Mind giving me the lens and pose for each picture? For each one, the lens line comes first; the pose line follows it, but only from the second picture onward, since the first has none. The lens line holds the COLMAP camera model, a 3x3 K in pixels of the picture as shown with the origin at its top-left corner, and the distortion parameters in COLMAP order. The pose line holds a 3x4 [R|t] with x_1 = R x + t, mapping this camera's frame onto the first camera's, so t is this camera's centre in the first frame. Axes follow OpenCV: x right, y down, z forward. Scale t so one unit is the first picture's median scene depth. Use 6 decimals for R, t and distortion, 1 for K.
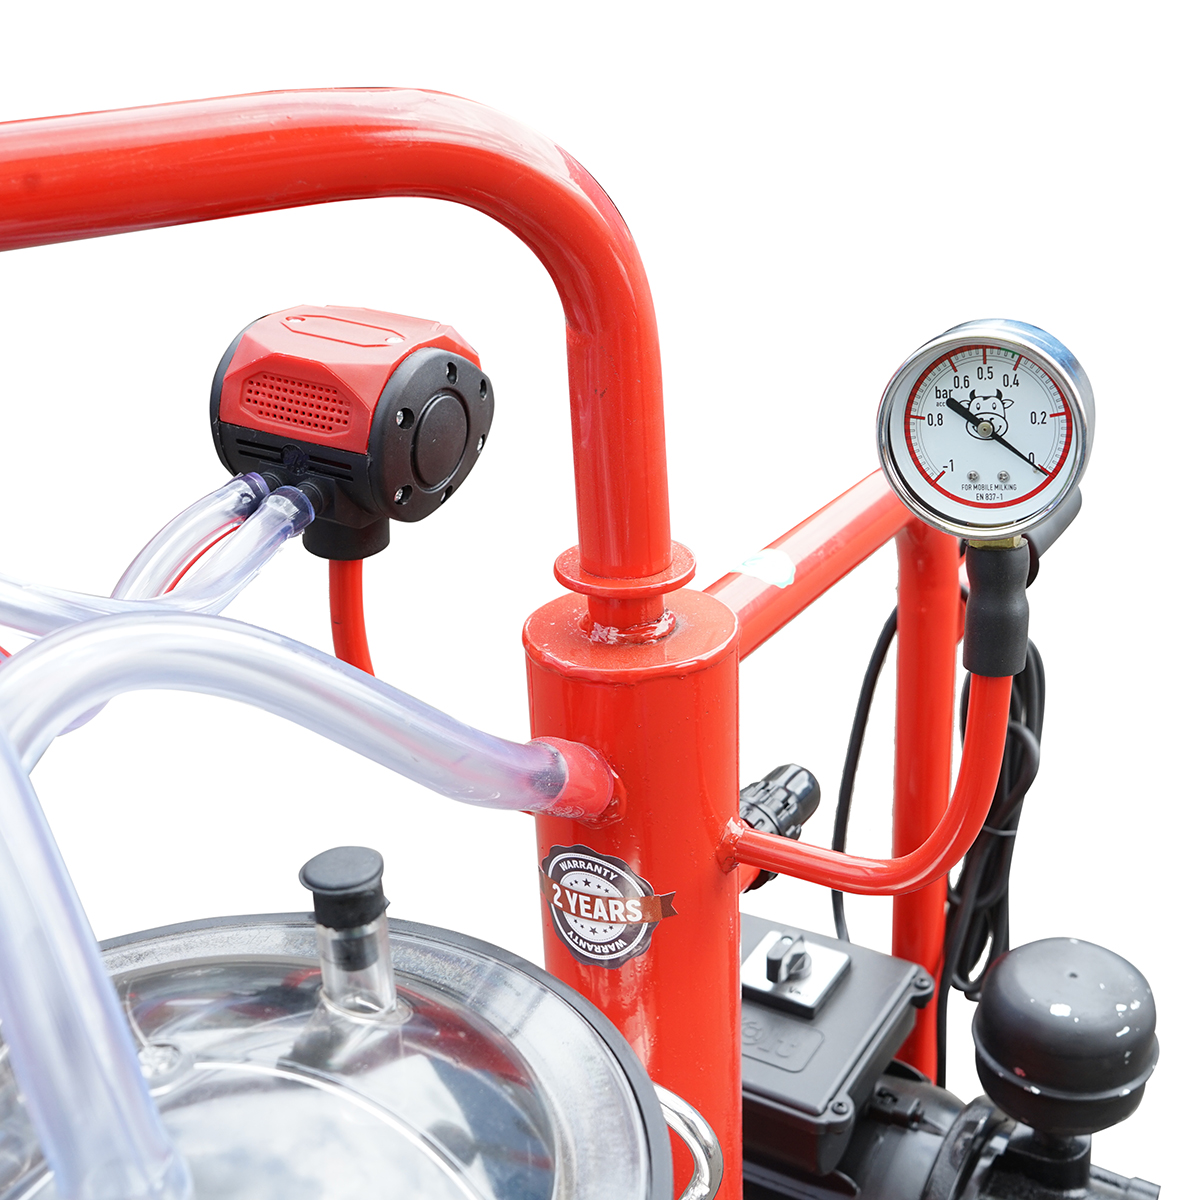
lens RADIAL K [[1684.2, 0, 600.9], [0, 1684.2, 594.6], [0, 0, 1]] dist [-0.016020, 0.000000]
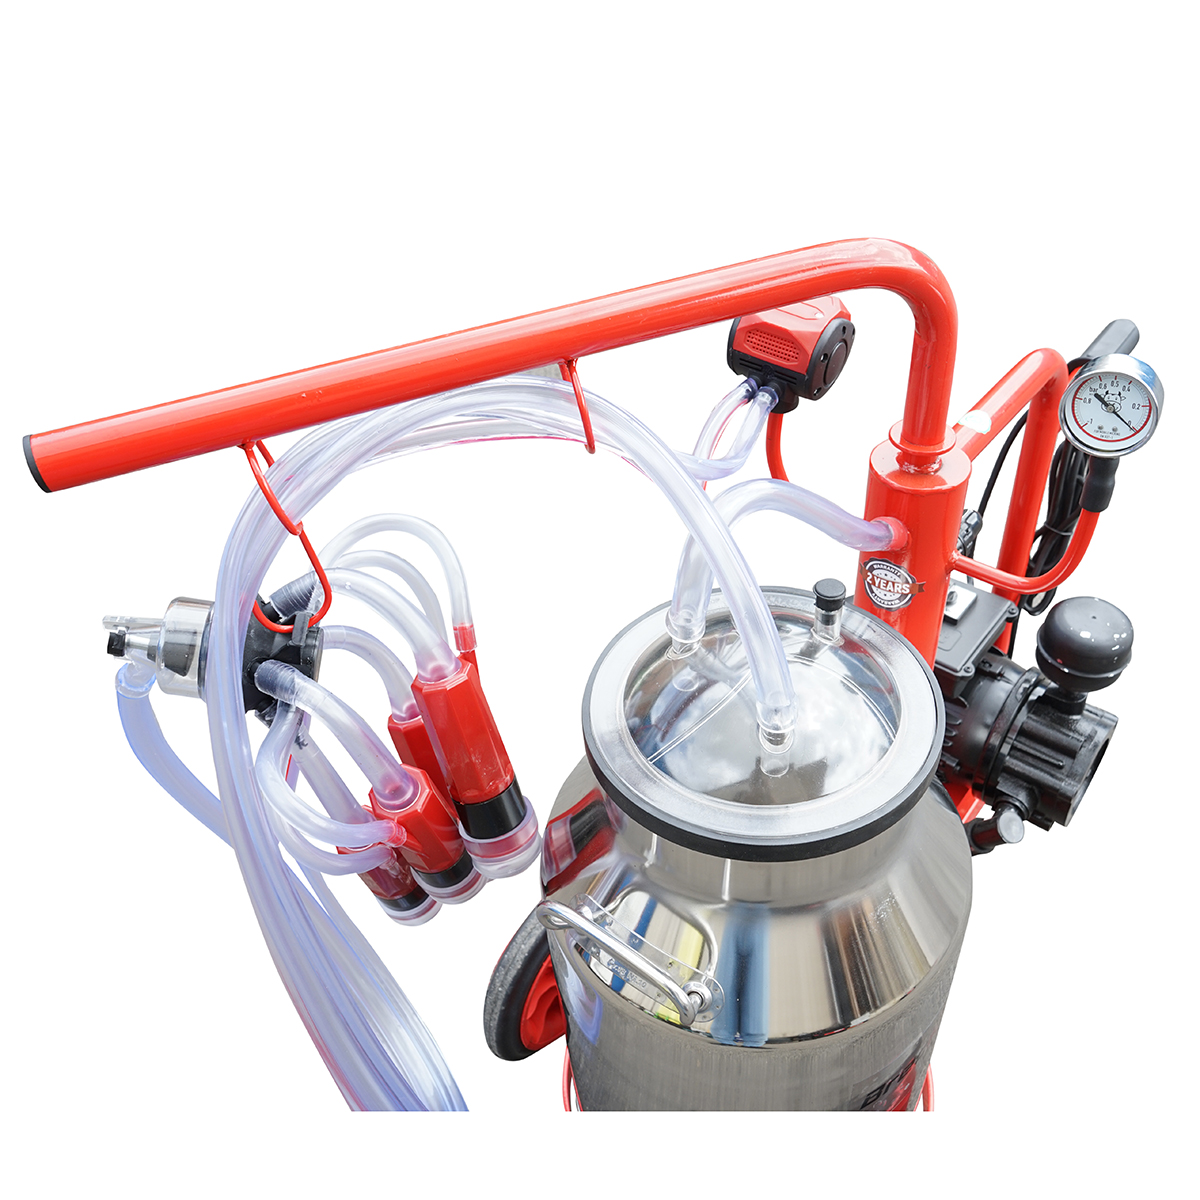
lens RADIAL K [[1144.8, 0, 605.4], [0, 1144.8, 600.6], [0, 0, 1]] dist [0.010417, 0.000000]
pose [[0.990767, 0.086183, -0.104661, -0.195581], [-0.052555, 0.955737, 0.289492, -0.198852], [0.124978, -0.281318, 0.951441, -0.467282]]
